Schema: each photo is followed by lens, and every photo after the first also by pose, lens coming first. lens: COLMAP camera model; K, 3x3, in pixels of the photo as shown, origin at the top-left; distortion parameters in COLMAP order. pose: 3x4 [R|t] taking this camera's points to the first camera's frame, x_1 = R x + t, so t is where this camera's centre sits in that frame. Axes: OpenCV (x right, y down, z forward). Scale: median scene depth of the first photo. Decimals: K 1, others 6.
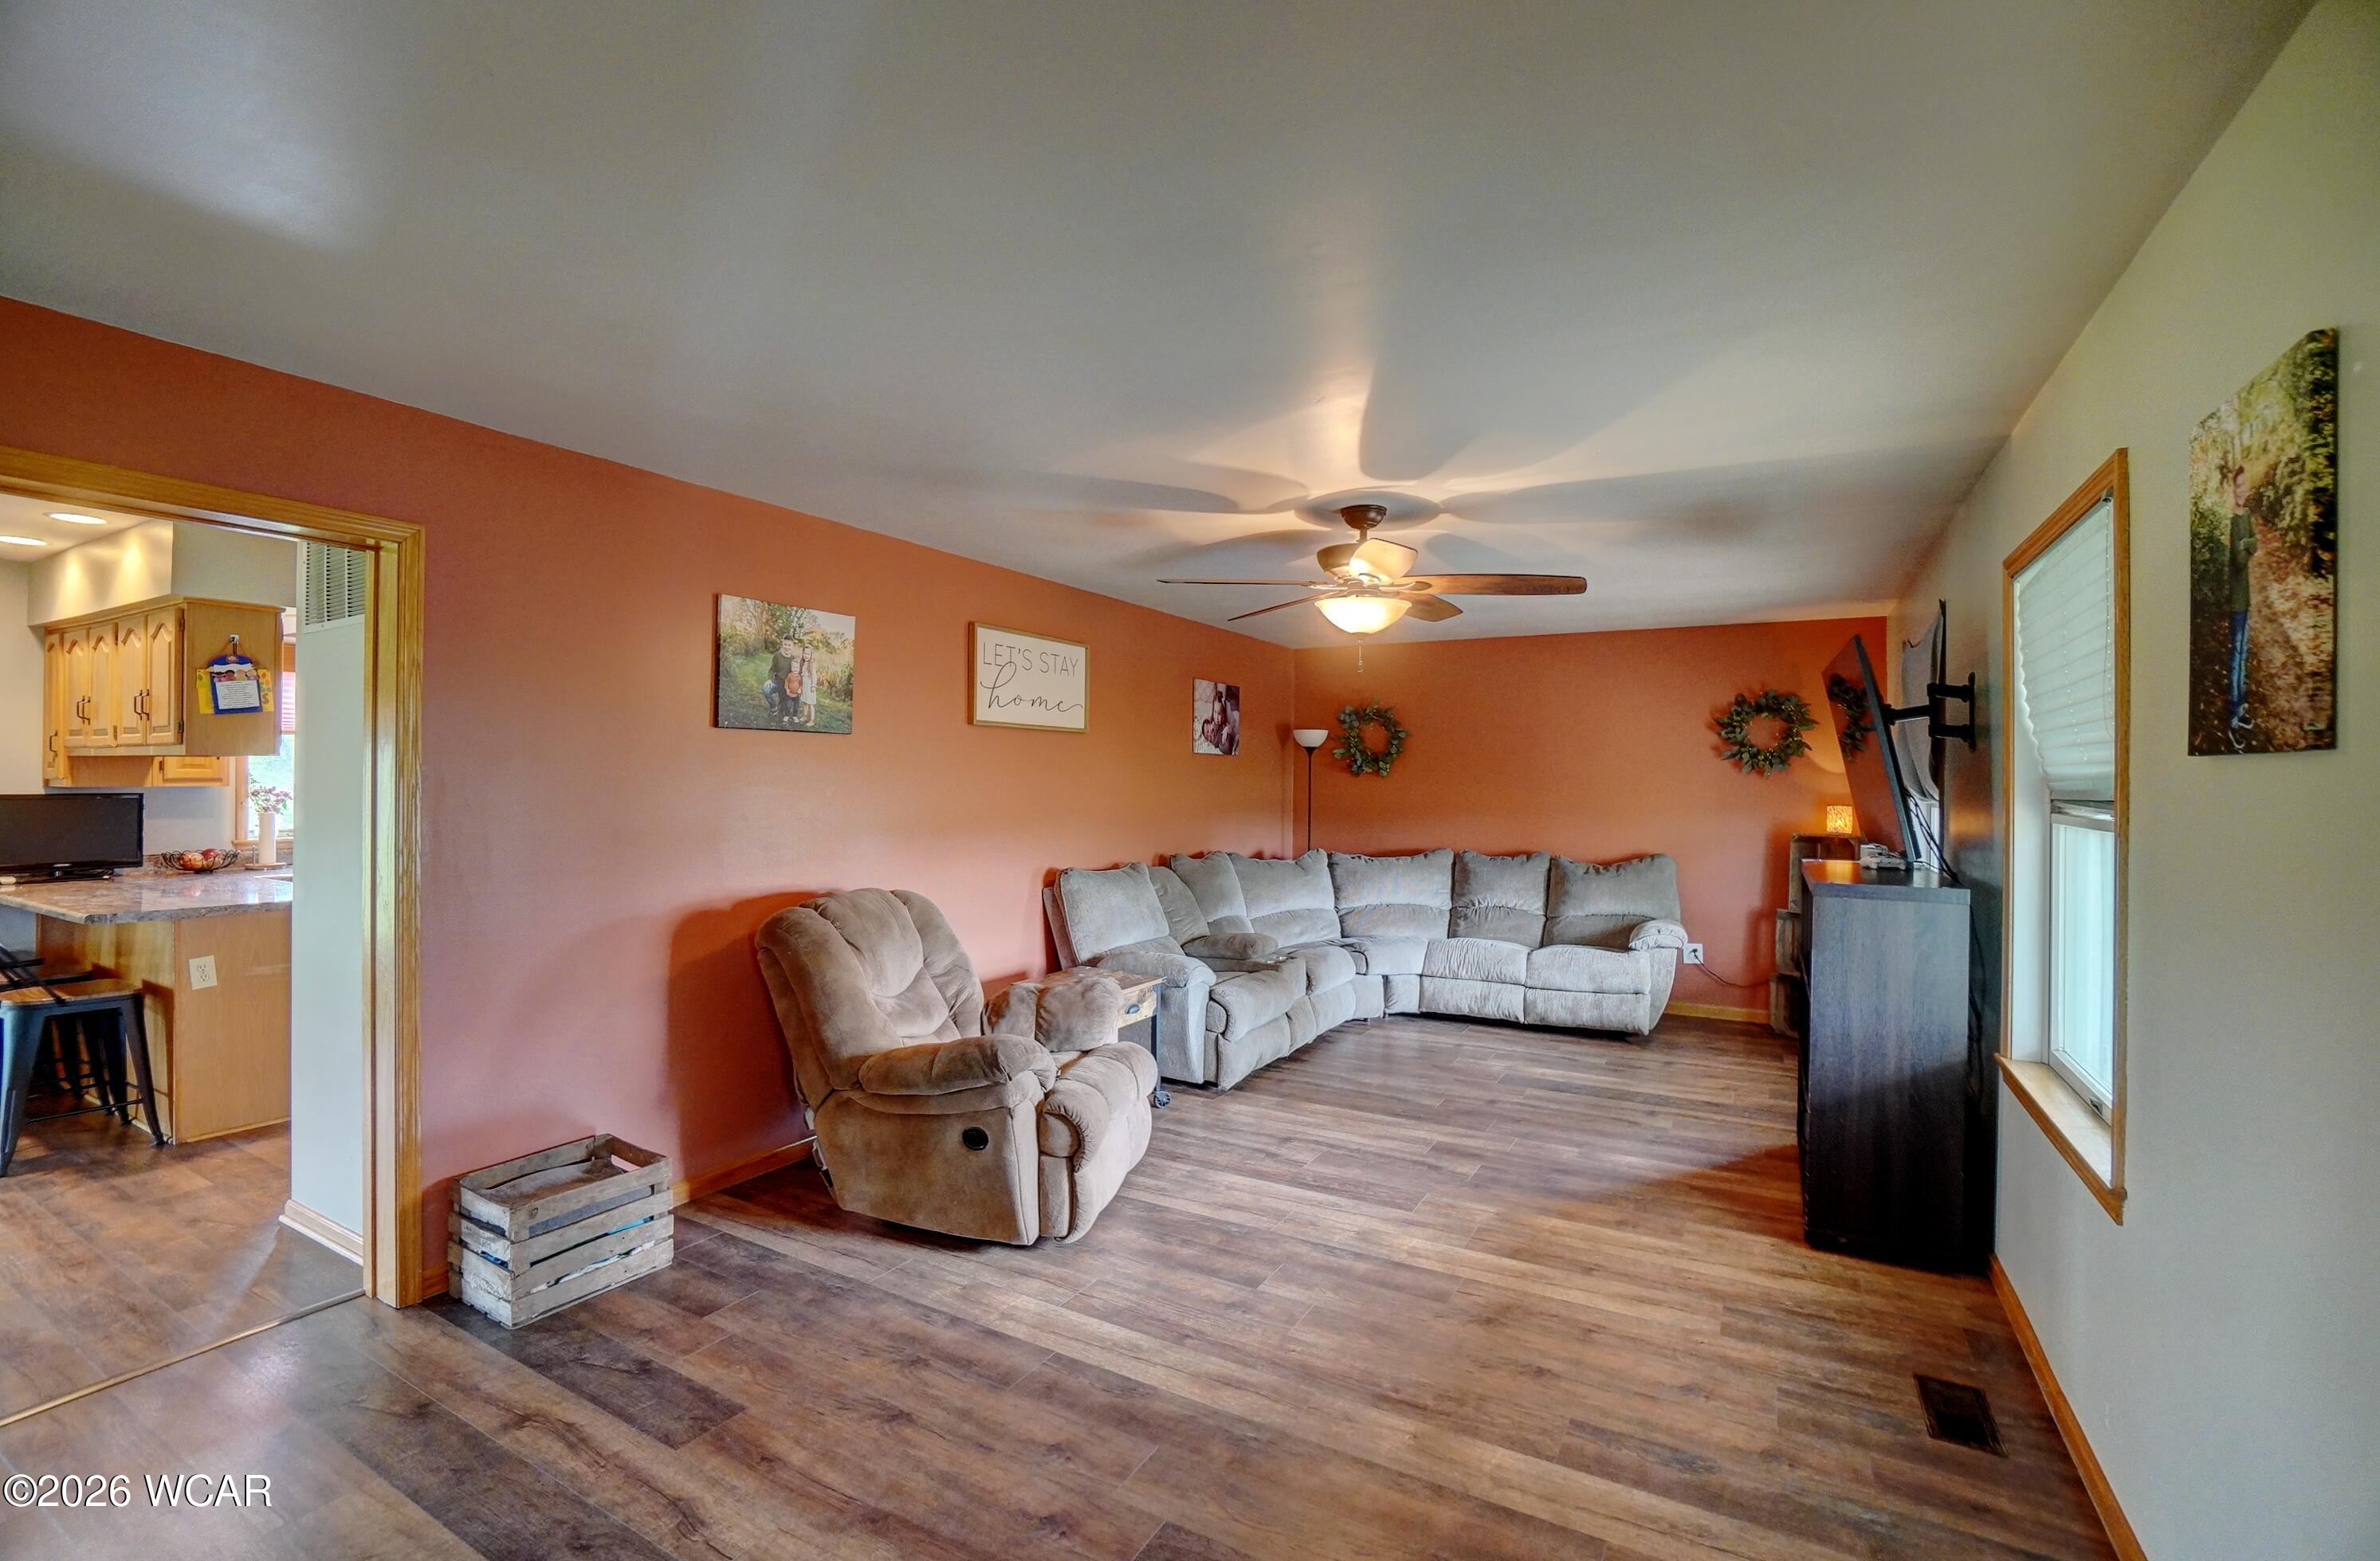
lens RADIAL K [[1049.5, 0, 1176.3], [0, 1049.5, 758.3], [0, 0, 1]] dist [-0.031347, 0.000617]
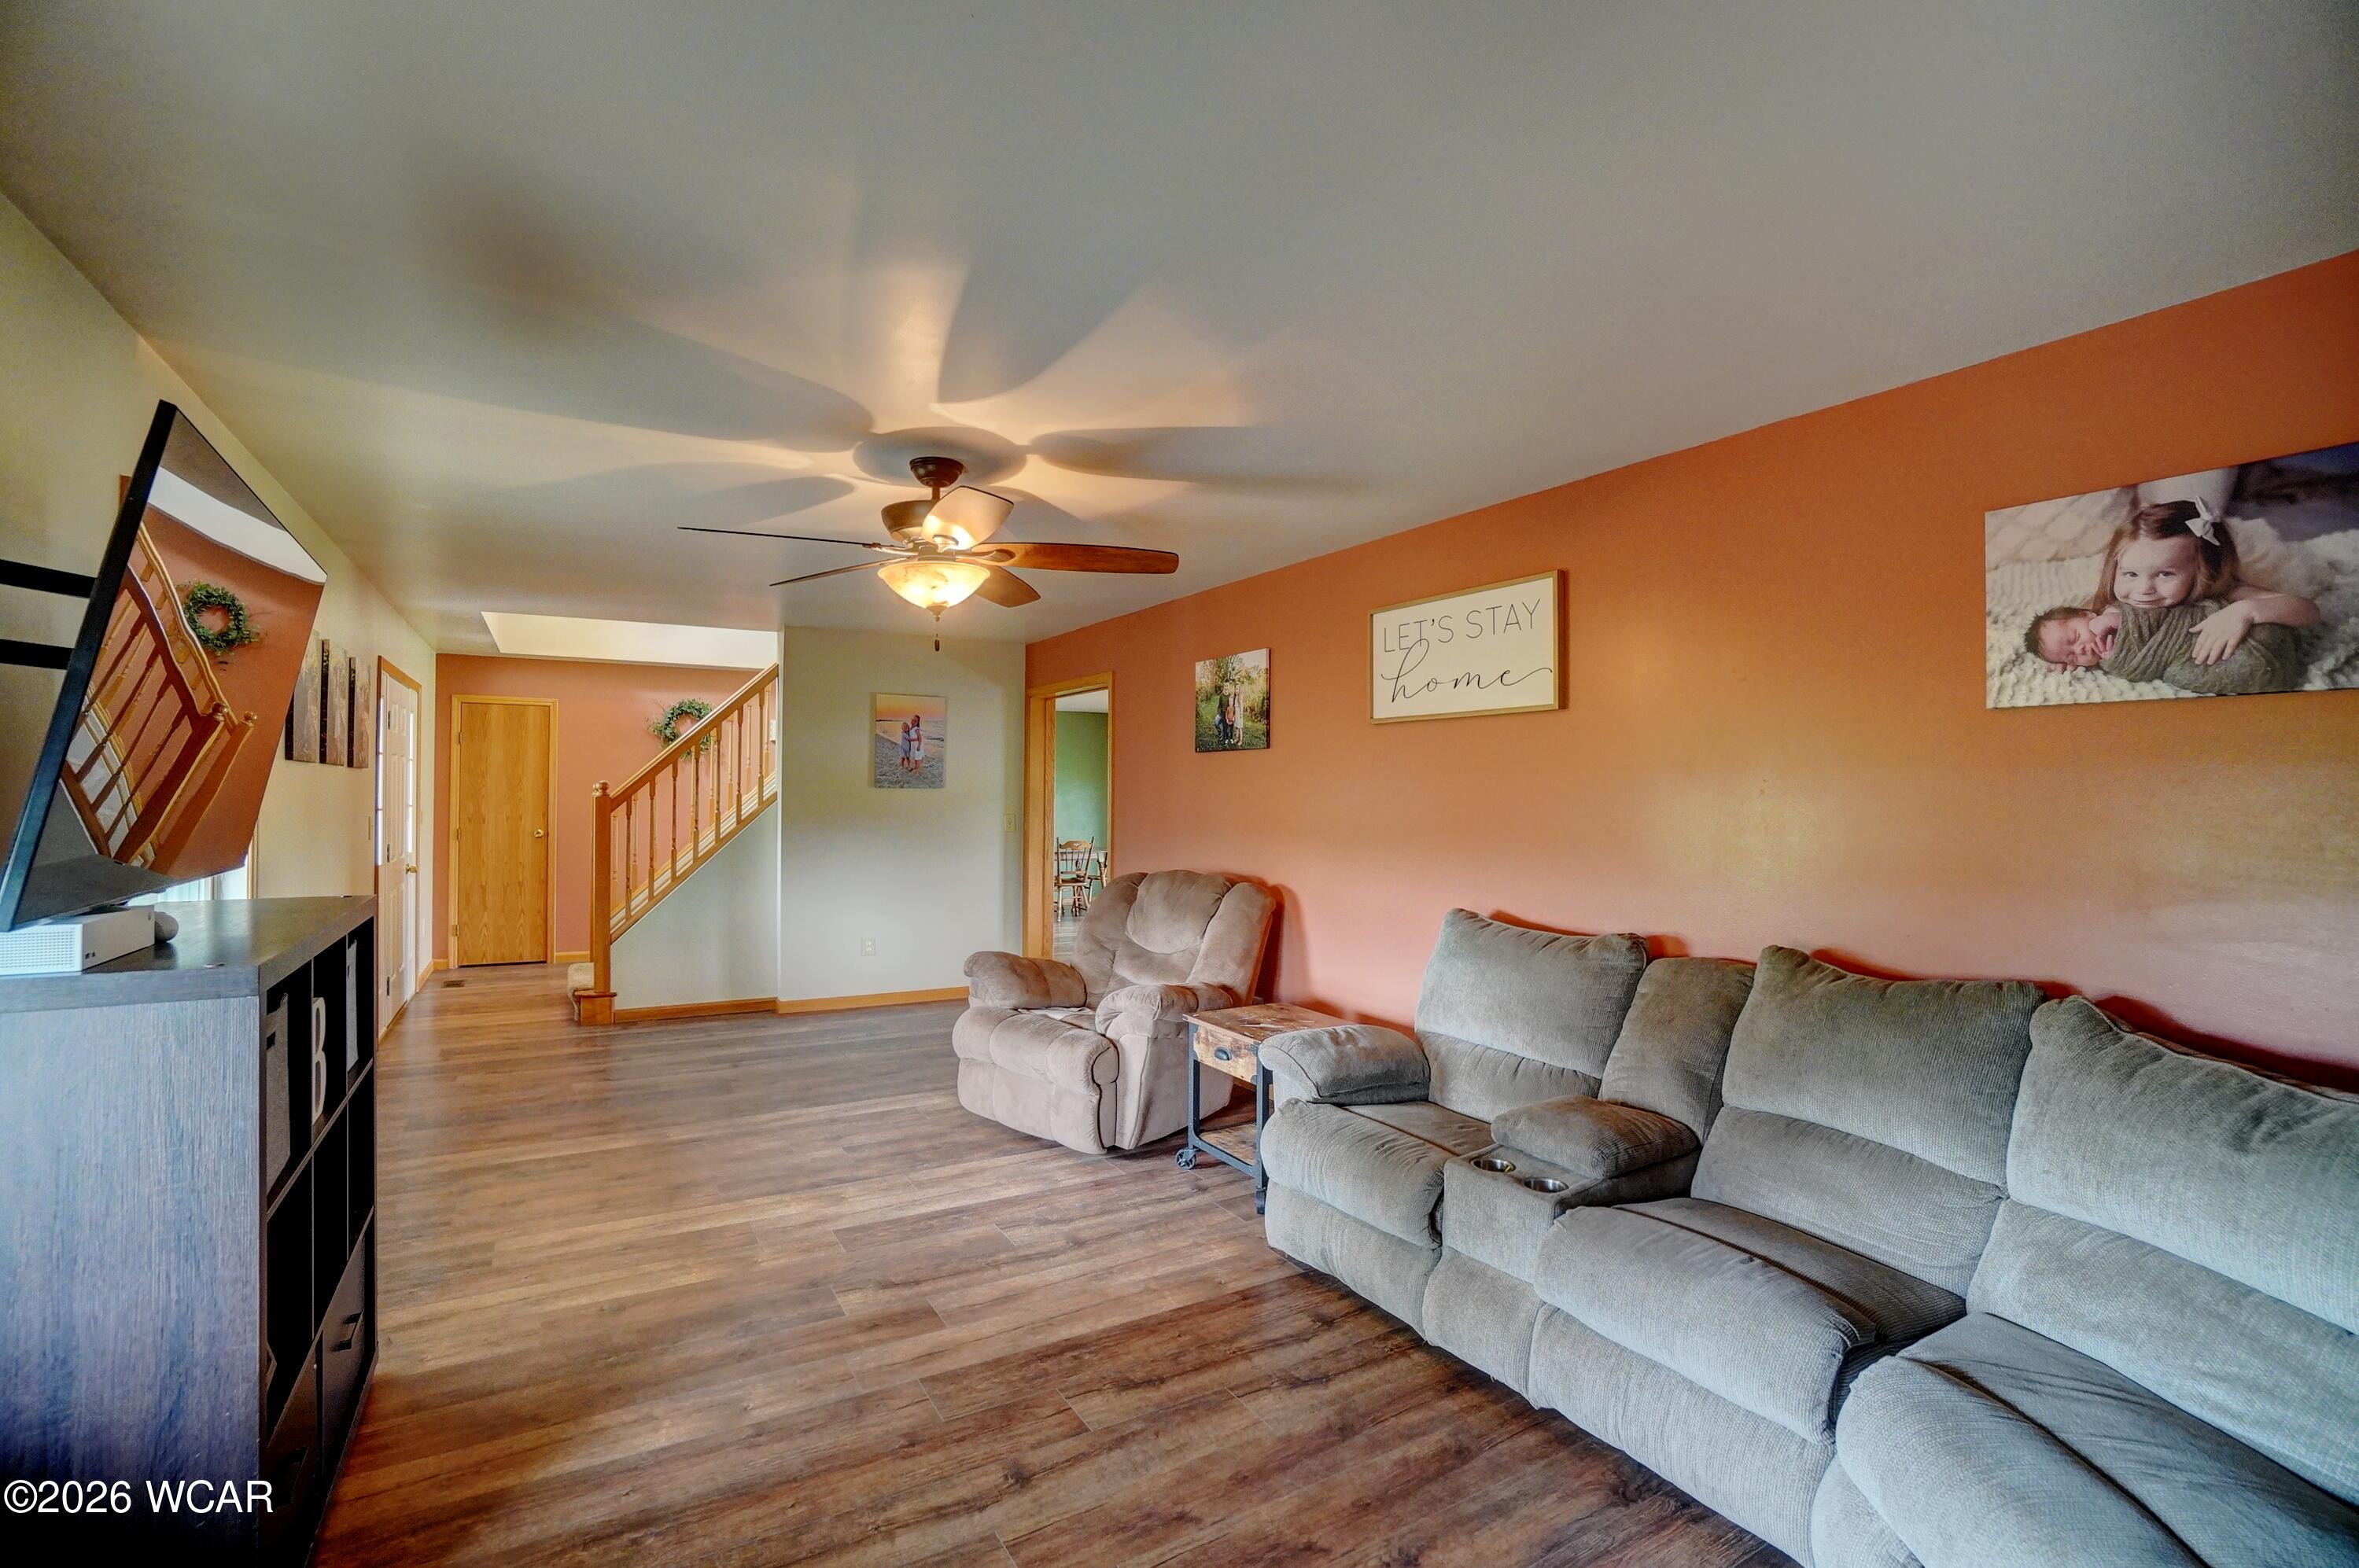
lens RADIAL K [[1039.9, 0, 1153.0], [0, 1039.9, 786.5], [0, 0, 1]] dist [-0.066227, 0.022356]
pose [[-0.499282, -0.018001, -0.866252, 0.787271], [0.005347, 0.999701, -0.023856, 0.048536], [0.866423, -0.016543, -0.499037, 1.519643]]
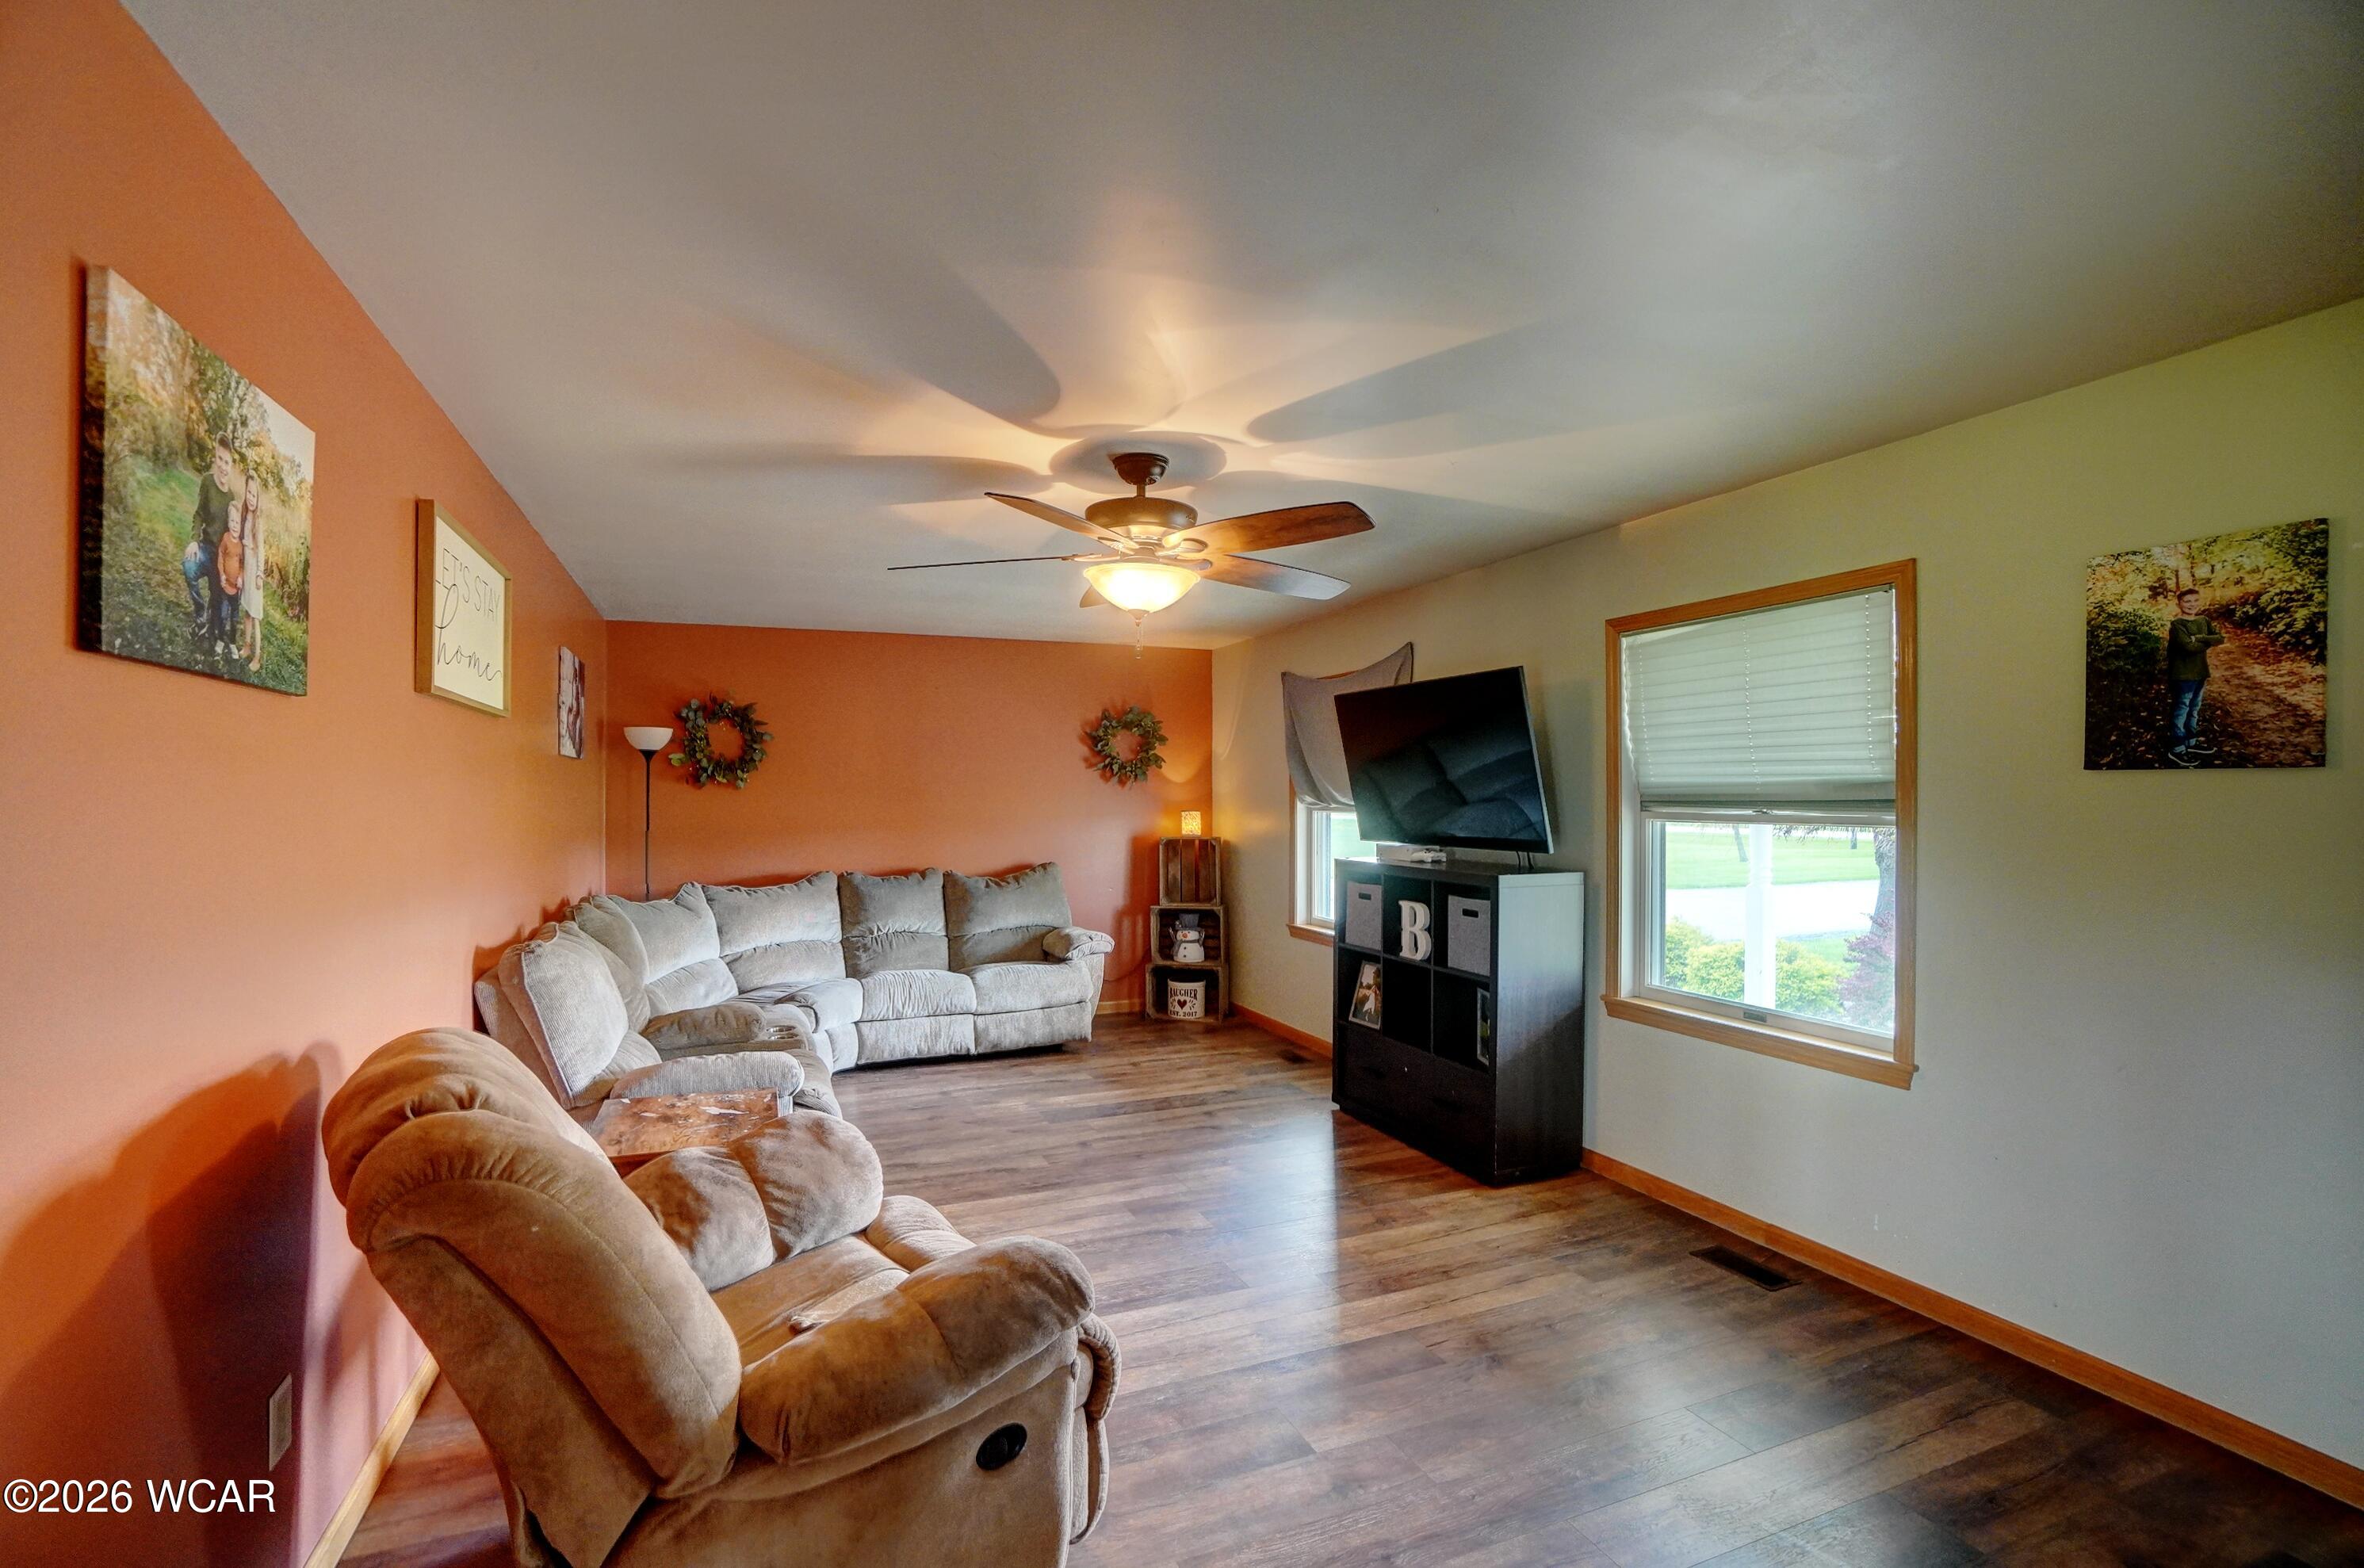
lens RADIAL K [[1042.2, 0, 1155.4], [0, 1042.2, 786.5], [0, 0, 1]] dist [-0.066227, 0.022356]
pose [[0.623905, -0.003380, 0.781492, -0.431695], [-0.009369, 0.999886, 0.011804, 0.007123], [-0.781444, -0.014686, 0.623803, 0.469093]]
